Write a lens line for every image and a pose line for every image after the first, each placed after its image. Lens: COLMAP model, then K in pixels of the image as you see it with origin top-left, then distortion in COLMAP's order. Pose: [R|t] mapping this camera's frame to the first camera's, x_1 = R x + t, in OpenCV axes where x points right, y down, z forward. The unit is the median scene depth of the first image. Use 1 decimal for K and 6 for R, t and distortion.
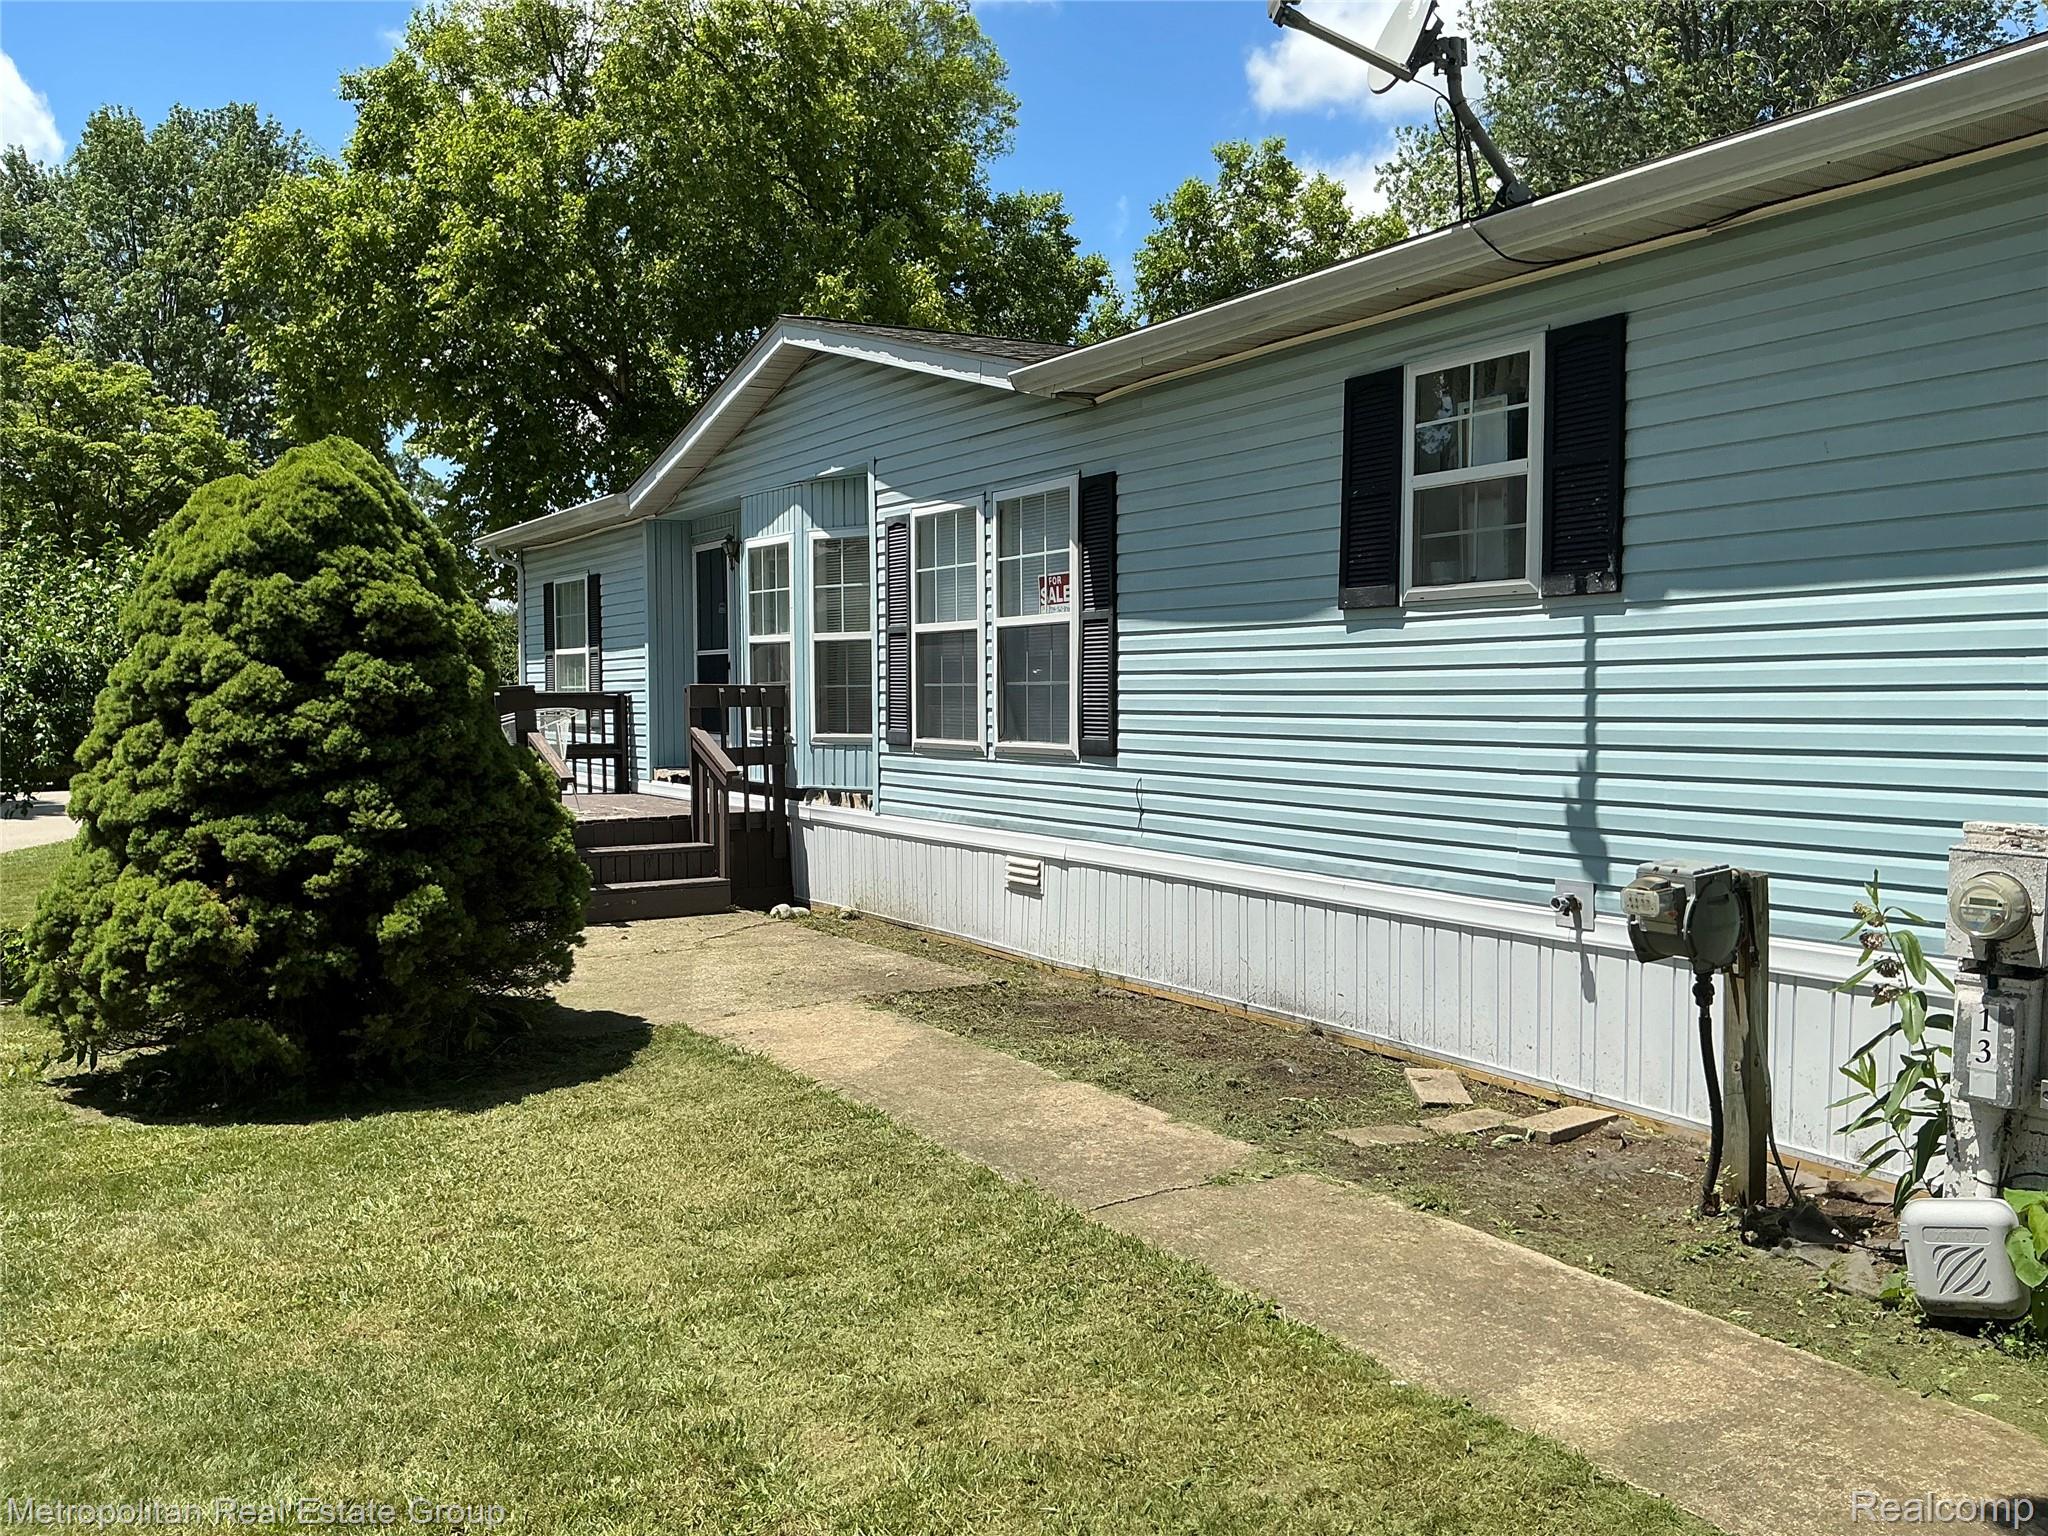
lens RADIAL K [[1698.9, 0, 1021.3], [0, 1698.9, 770.1], [0, 0, 1]] dist [0.153824, -0.312528]
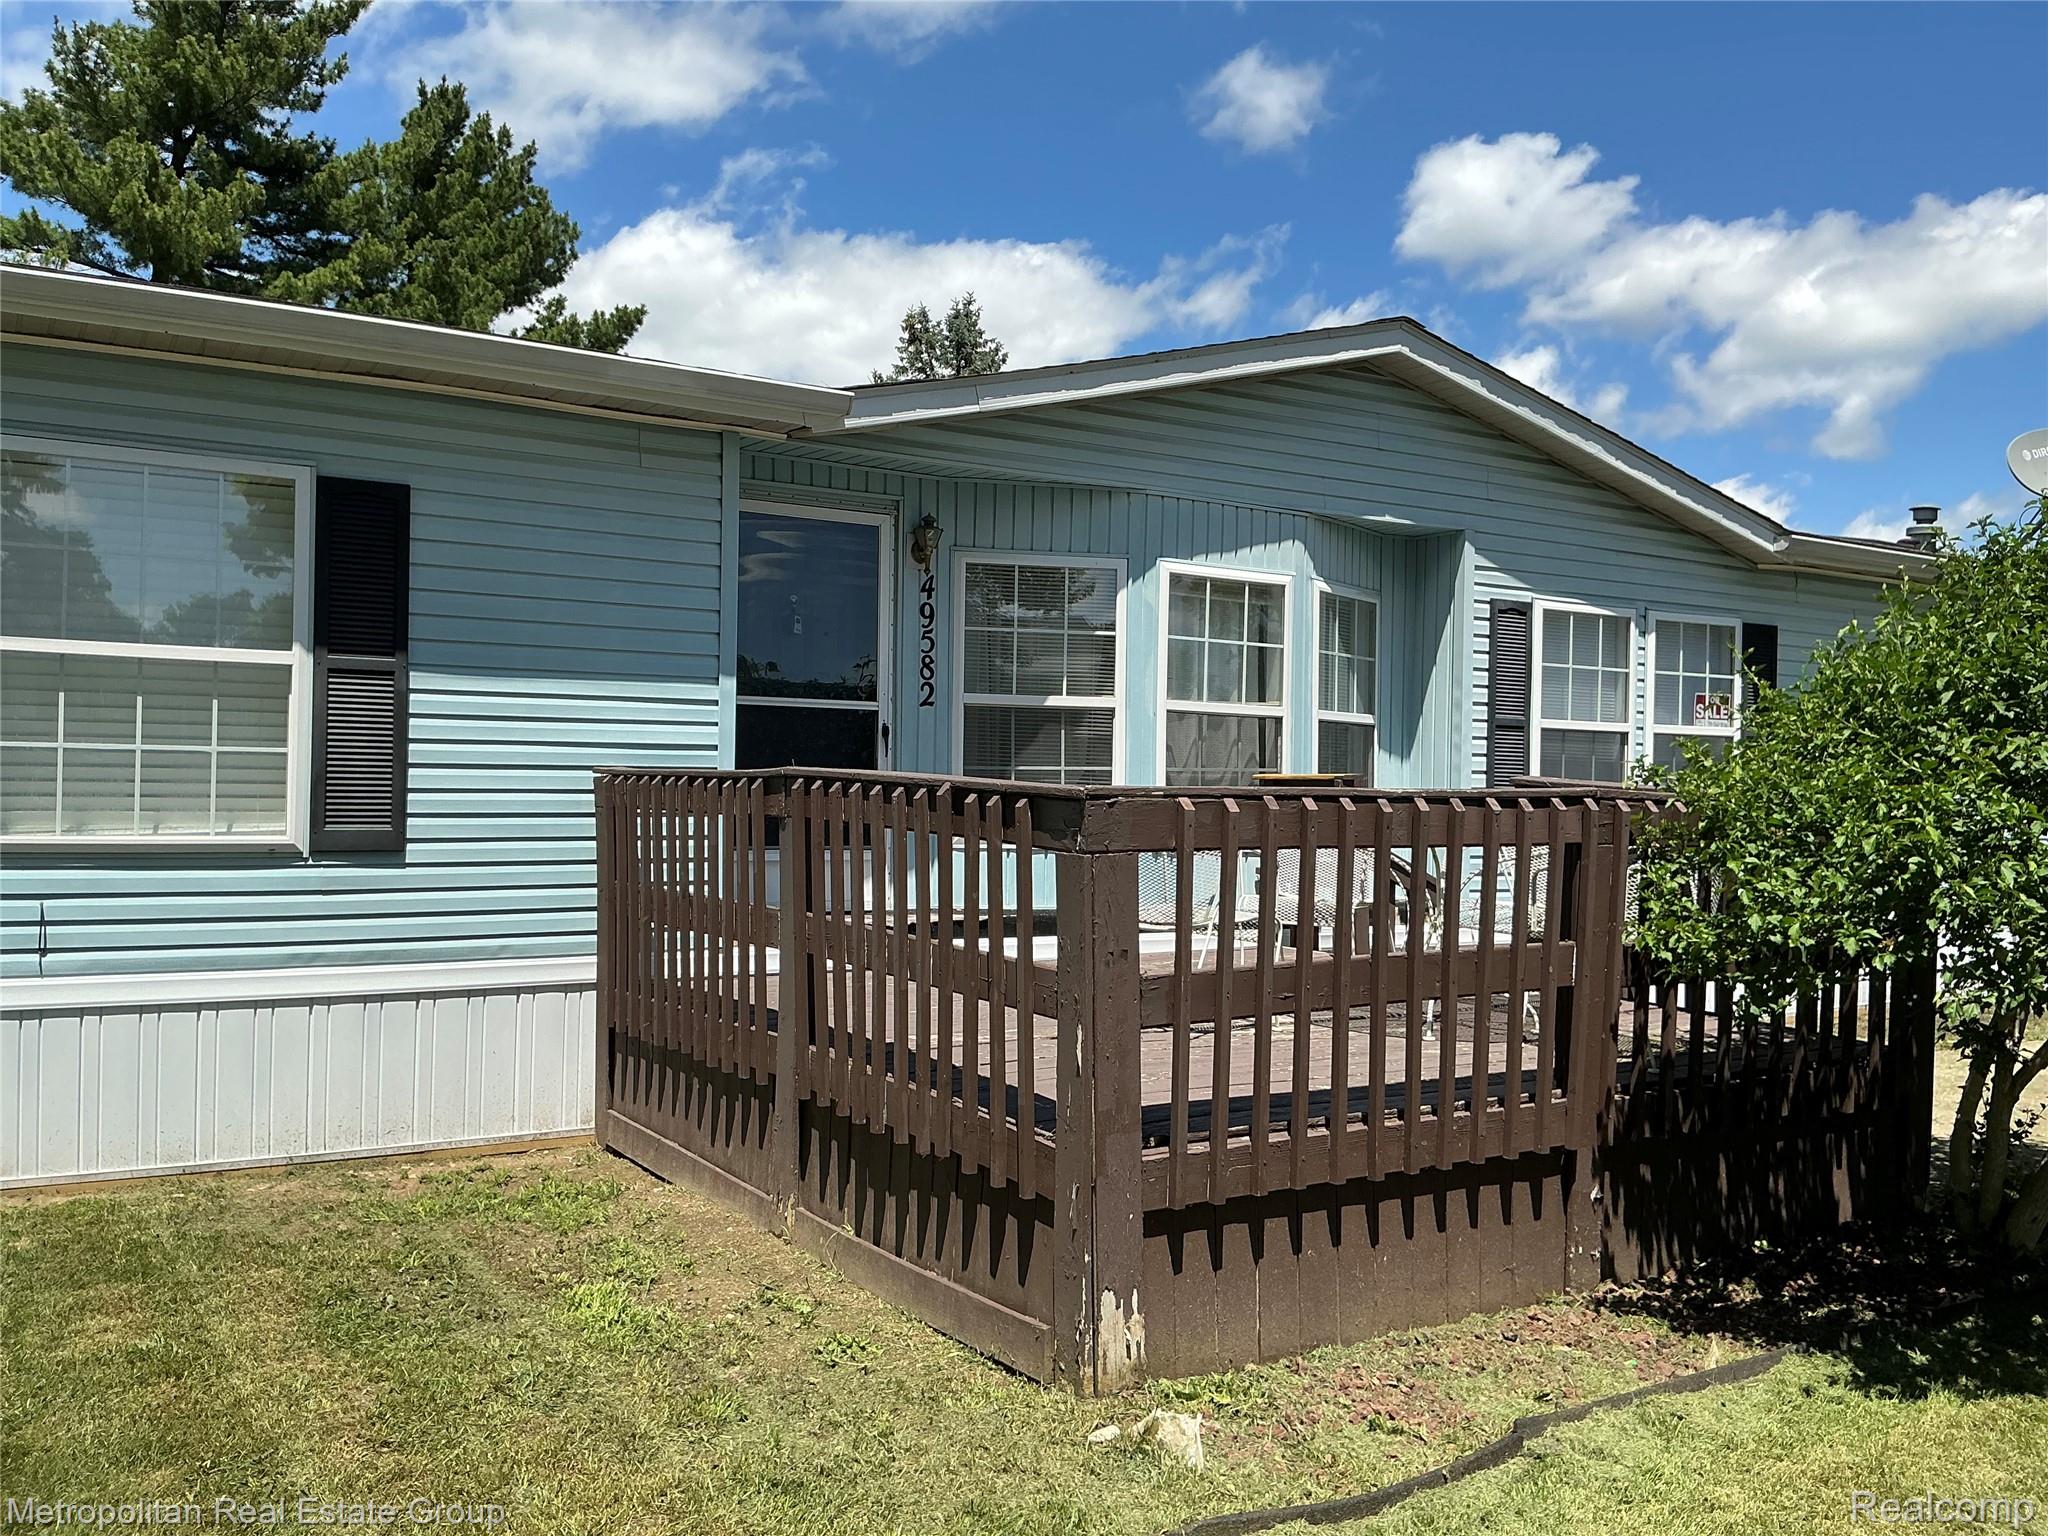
lens RADIAL K [[1698.9, 0, 1021.3], [0, 1698.9, 770.1], [0, 0, 1]] dist [0.153824, -0.312528]
pose [[-0.016306, 0.012903, 0.999784, -1.347057], [0.028543, 0.999515, -0.012434, -0.069573], [-0.999460, 0.028334, -0.016666, 1.717352]]
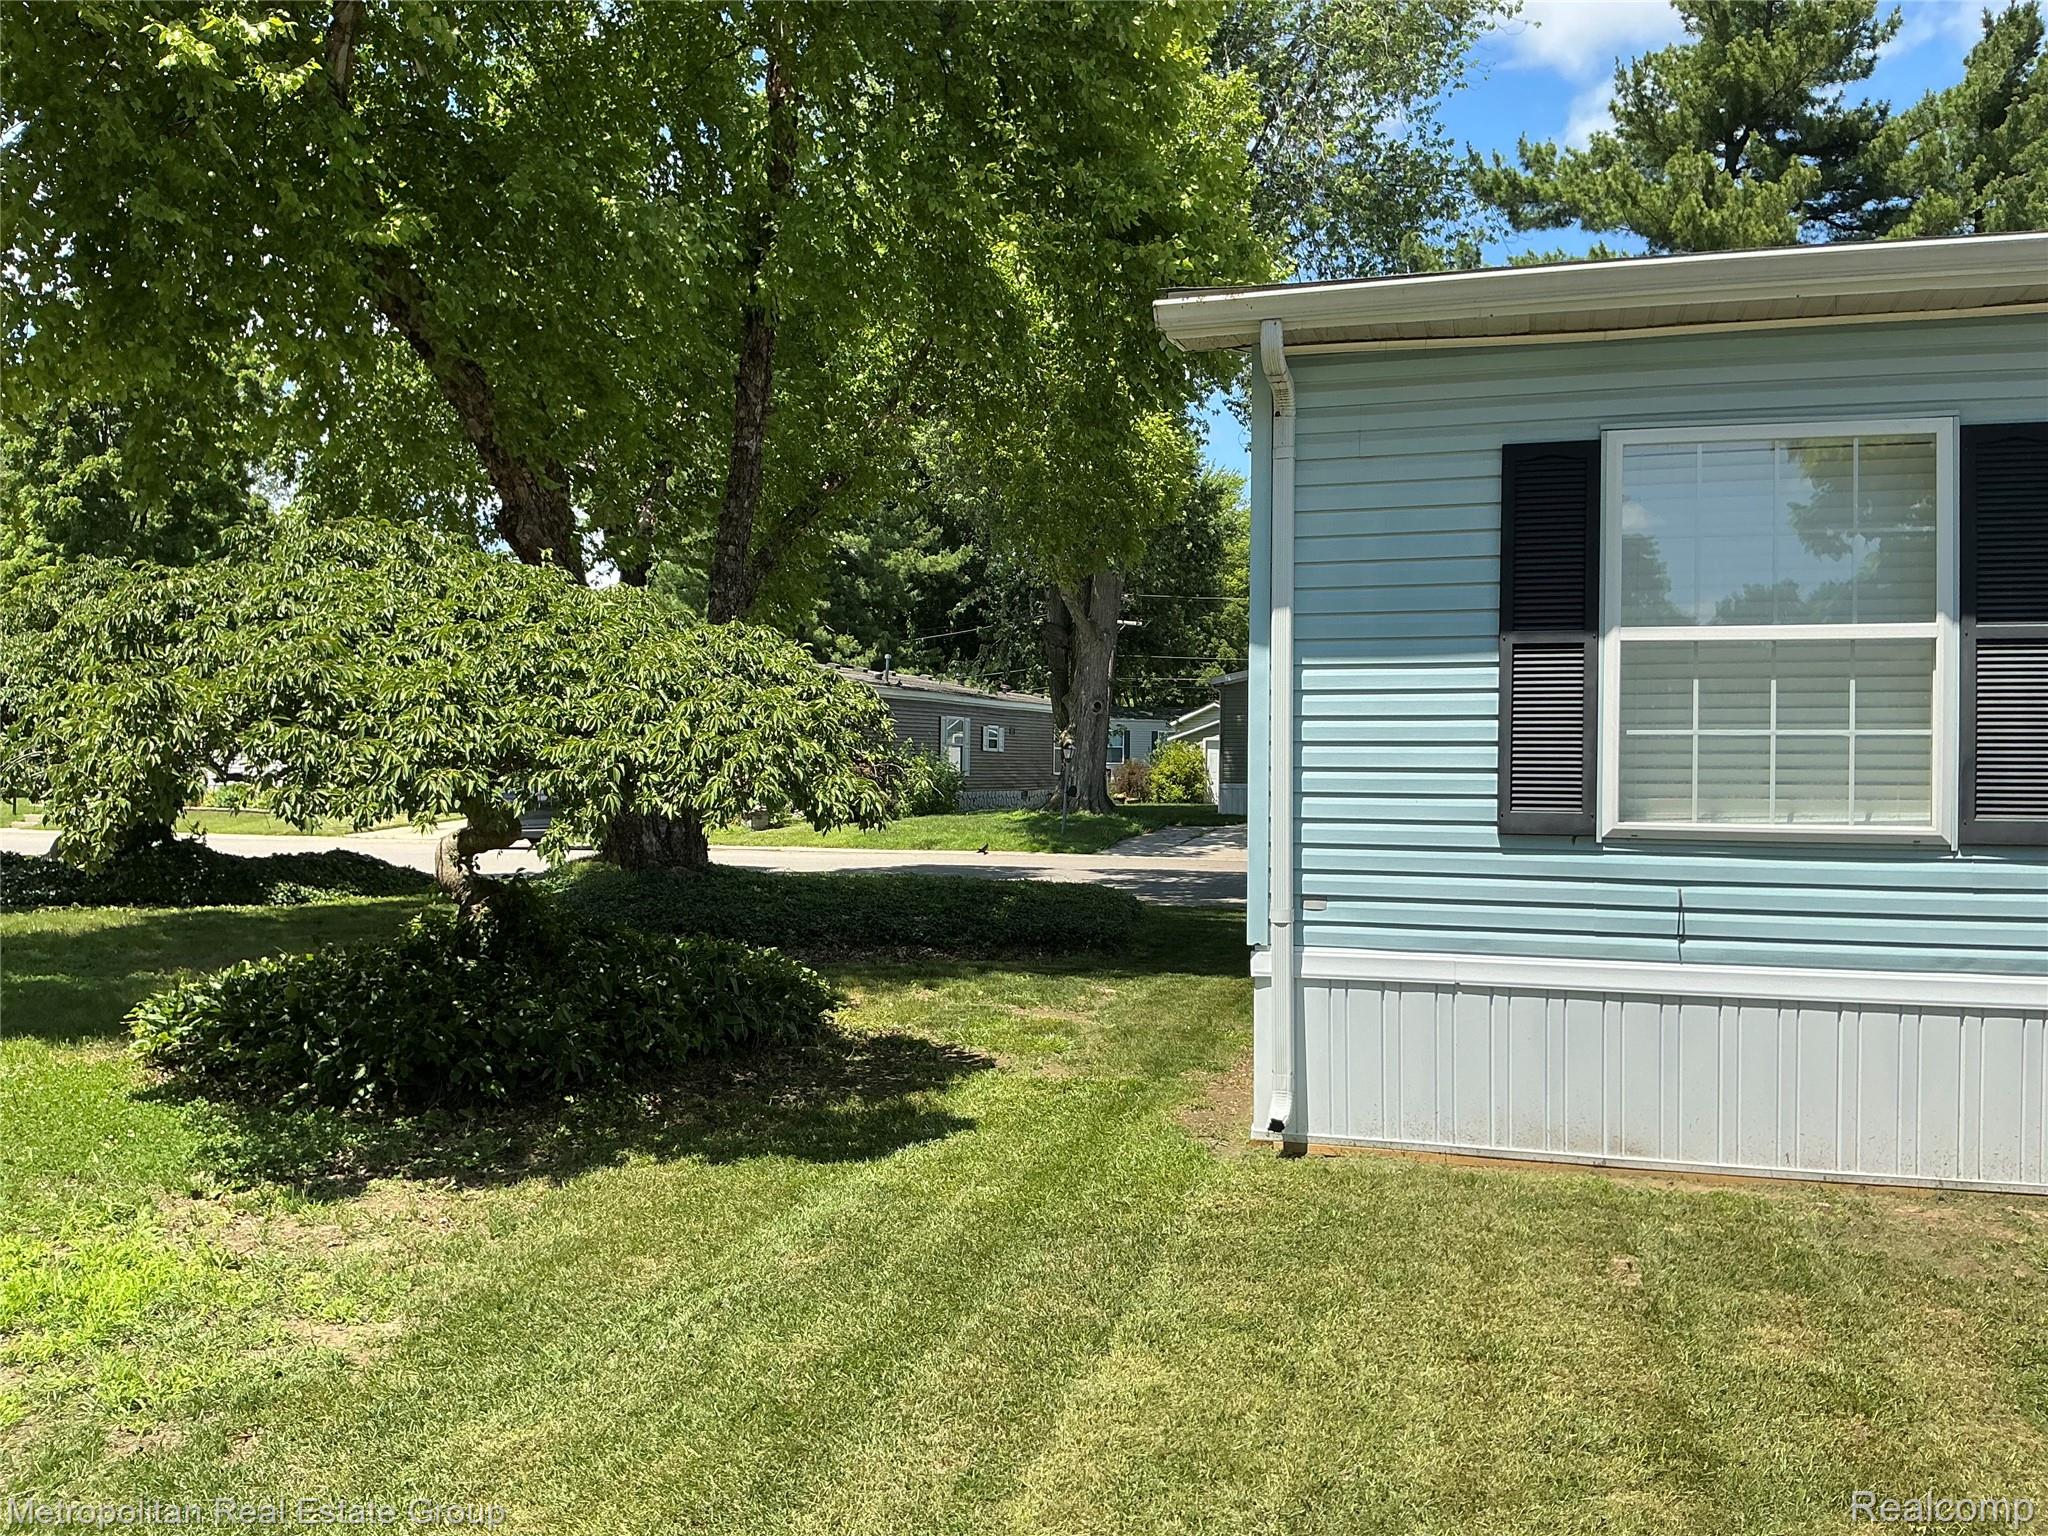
lens RADIAL K [[1713.6, 0, 973.7], [0, 1713.6, 770.3], [0, 0, 1]] dist [0.005452, -0.054734]
pose [[0.751907, 0.006293, 0.659239, -1.314651], [0.020583, 0.999243, -0.033015, -0.067041], [-0.658947, 0.038393, 0.751209, 1.772450]]
